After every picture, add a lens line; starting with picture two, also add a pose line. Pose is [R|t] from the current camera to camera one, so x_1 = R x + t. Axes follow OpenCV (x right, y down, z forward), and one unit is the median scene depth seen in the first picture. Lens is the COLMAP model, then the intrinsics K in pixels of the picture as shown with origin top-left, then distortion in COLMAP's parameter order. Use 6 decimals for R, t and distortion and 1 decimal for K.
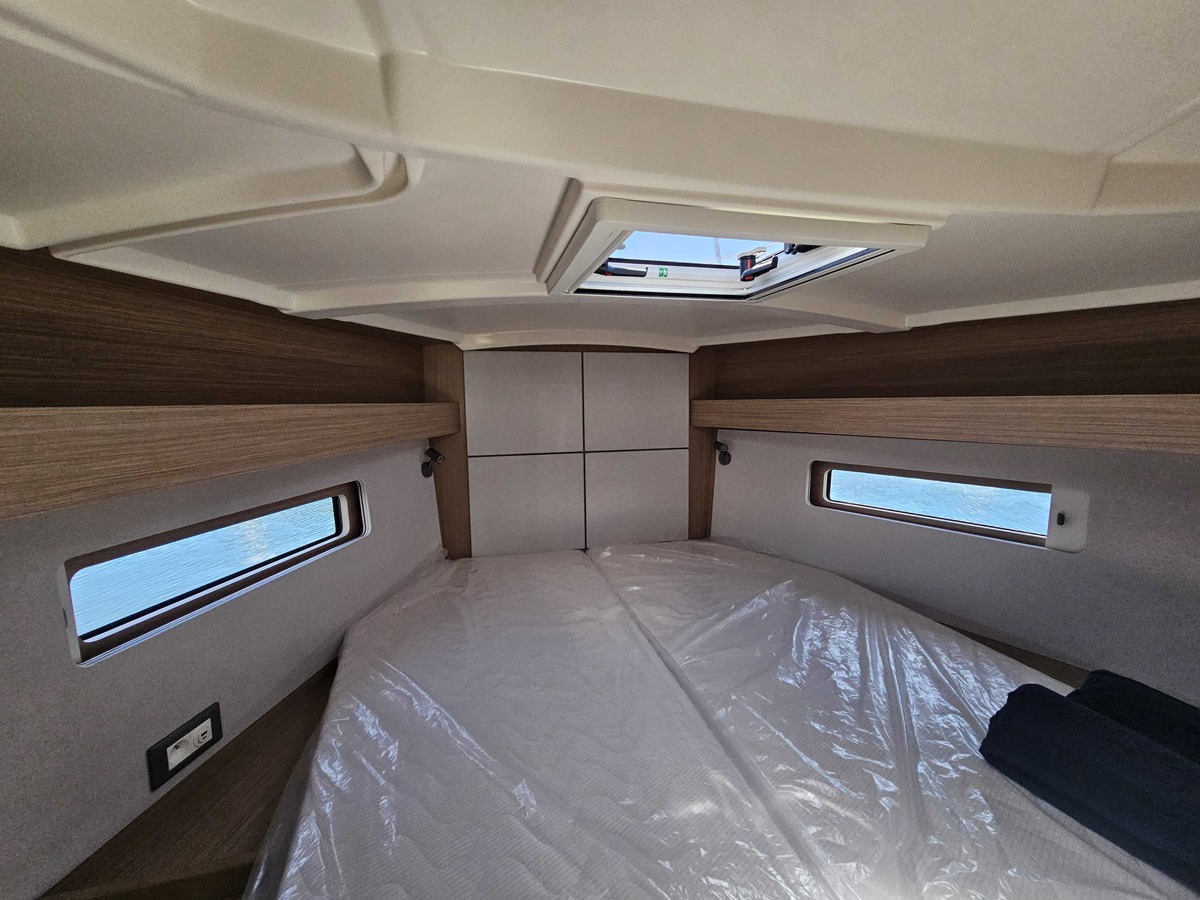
lens RADIAL K [[487.9, 0, 602.5], [0, 487.9, 449.7], [0, 0, 1]] dist [-0.000707, -0.000125]
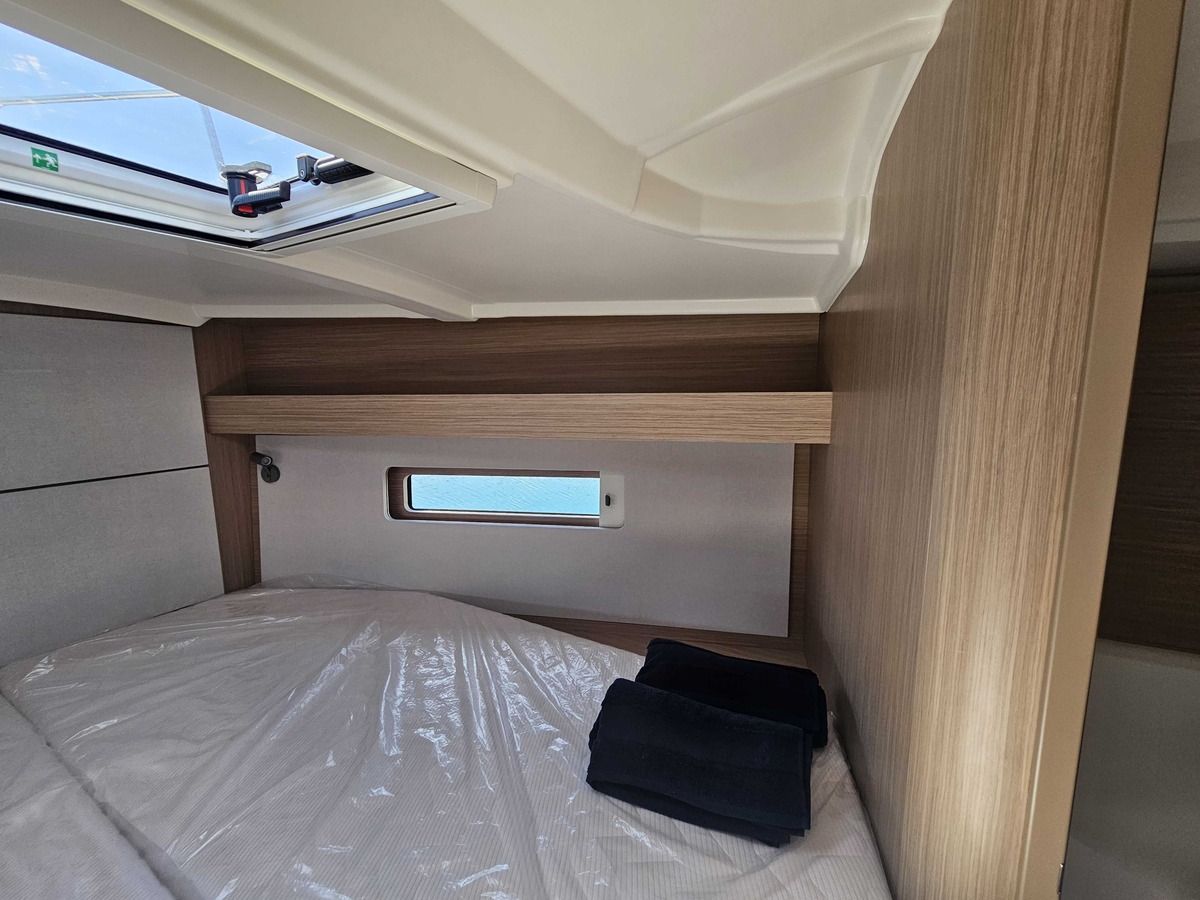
lens RADIAL K [[491.5, 0, 596.8], [0, 491.5, 446.6], [0, 0, 1]] dist [-0.000014, -0.000038]
pose [[0.698019, -0.091020, 0.710270, 0.104333], [0.075218, 0.995721, 0.053680, -0.039761], [-0.712117, 0.015955, 0.701879, 0.185192]]
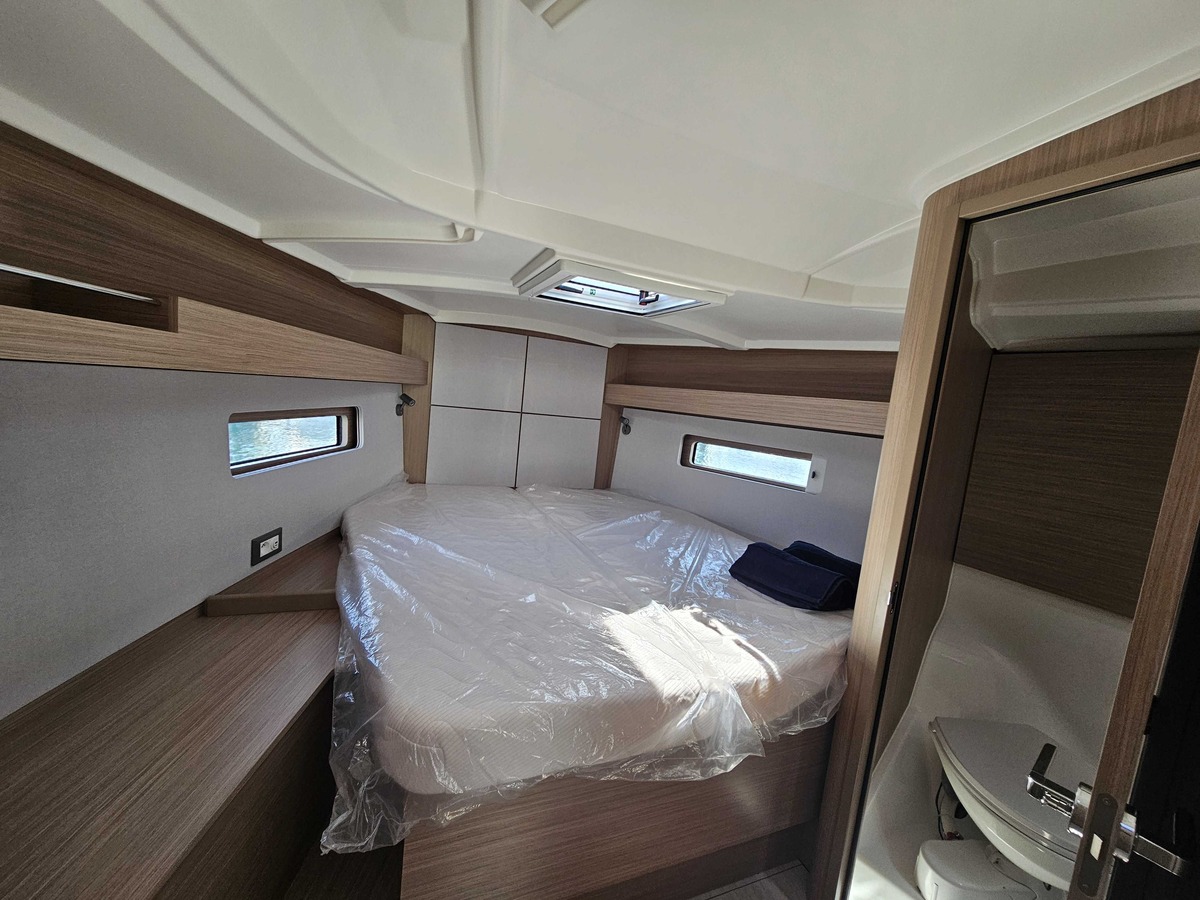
lens RADIAL K [[489.3, 0, 597.3], [0, 489.3, 456.3], [0, 0, 1]] dist [-0.001316, -0.000070]
pose [[0.982689, 0.098171, 0.157114, -0.046152], [-0.102251, 0.994594, 0.018075, 0.109496], [-0.154491, -0.033827, 0.987415, -0.465627]]
